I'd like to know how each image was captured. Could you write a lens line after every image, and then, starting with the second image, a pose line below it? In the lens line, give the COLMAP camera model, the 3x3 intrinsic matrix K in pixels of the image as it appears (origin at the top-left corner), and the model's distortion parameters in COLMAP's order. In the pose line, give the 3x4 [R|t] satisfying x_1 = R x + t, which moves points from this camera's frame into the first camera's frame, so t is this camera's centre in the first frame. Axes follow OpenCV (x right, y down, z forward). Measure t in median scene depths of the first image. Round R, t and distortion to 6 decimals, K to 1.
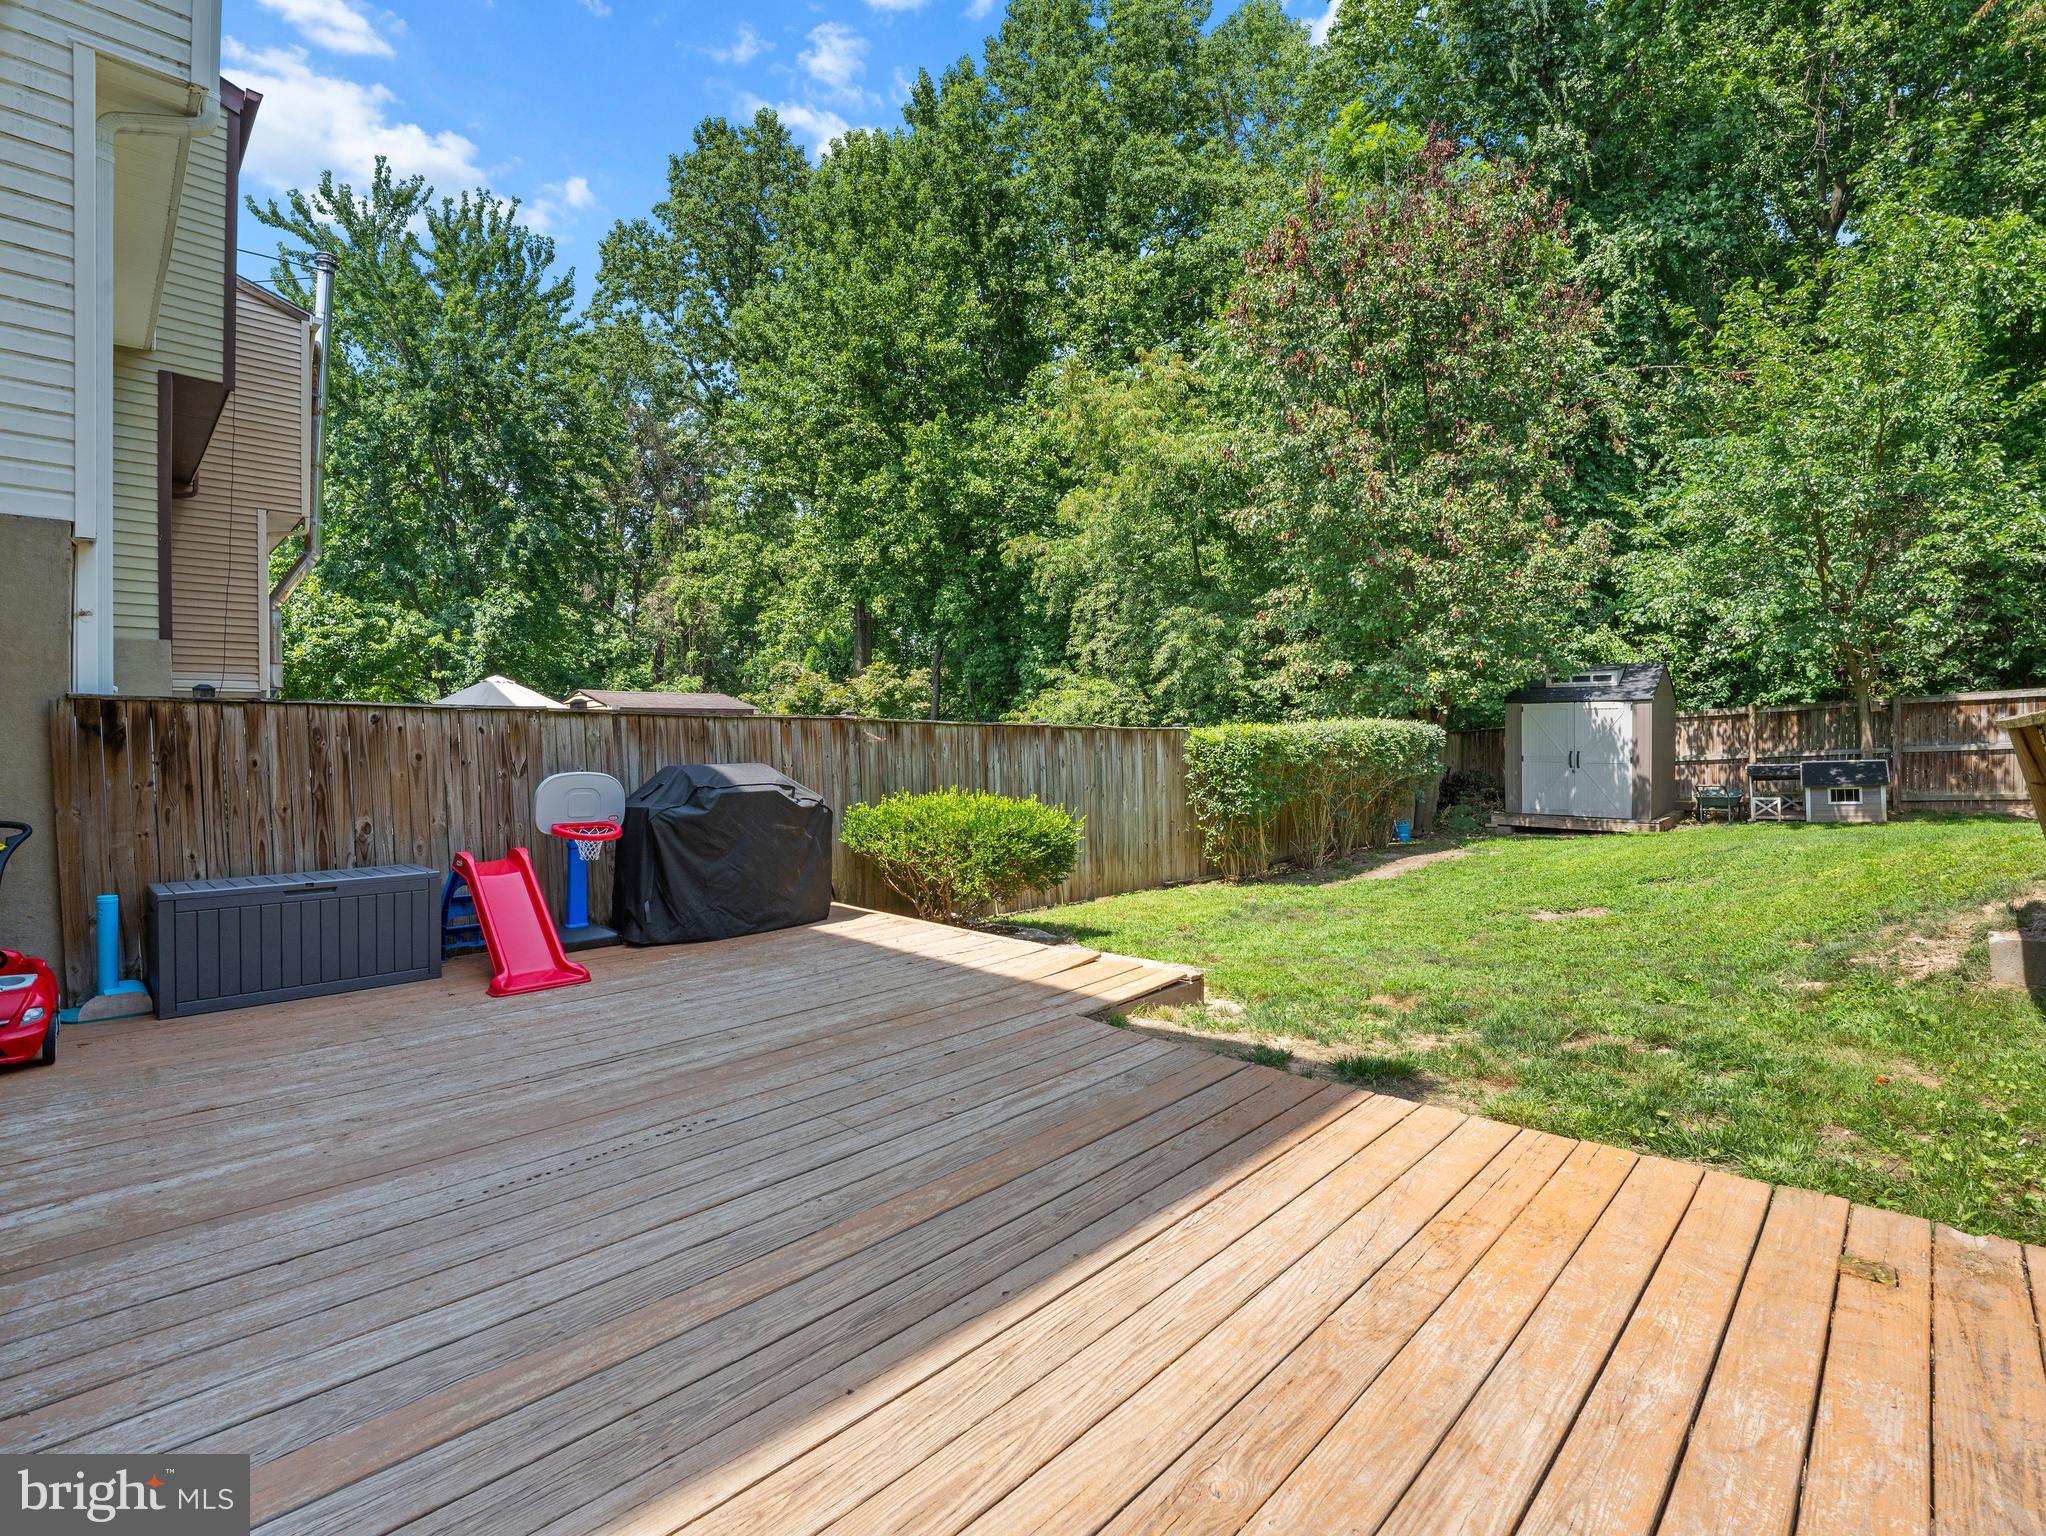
lens RADIAL K [[946.9, 0, 1023.0], [0, 946.9, 768.0], [0, 0, 1]] dist [0.024583, -0.029987]
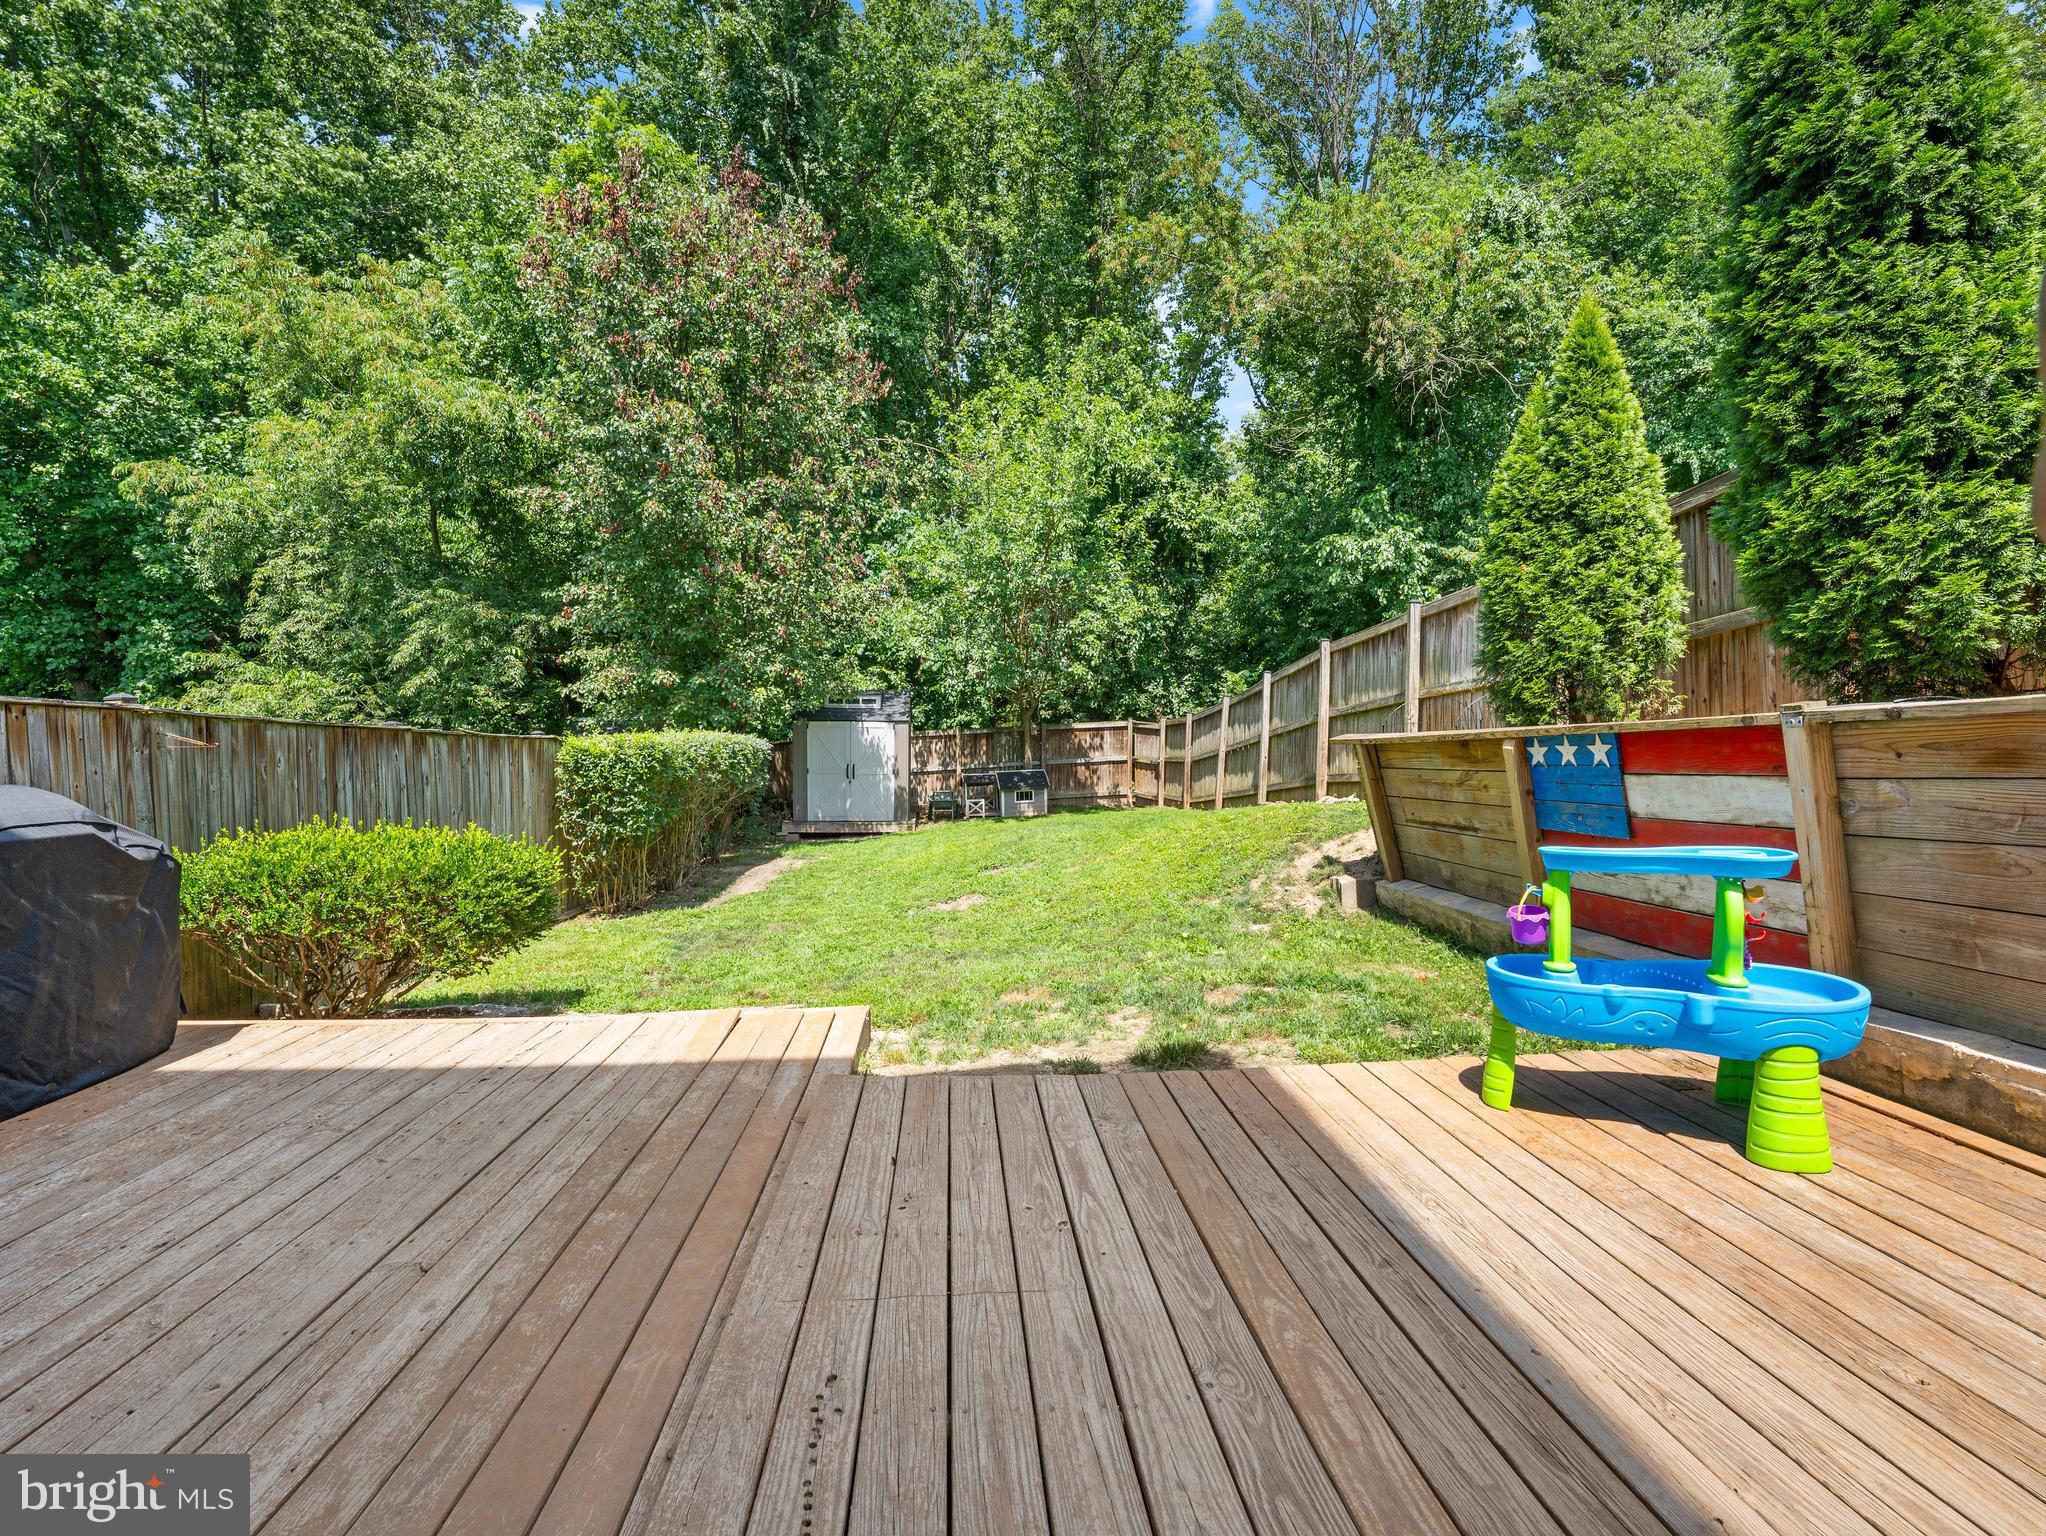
lens RADIAL K [[939.8, 0, 1016.0], [0, 939.8, 797.1], [0, 0, 1]] dist [-0.020352, -0.000504]
pose [[0.665075, -0.028078, 0.746248, -0.133195], [0.017612, 0.999605, 0.021914, 0.000252], [-0.746569, -0.001432, 0.665307, 0.106892]]
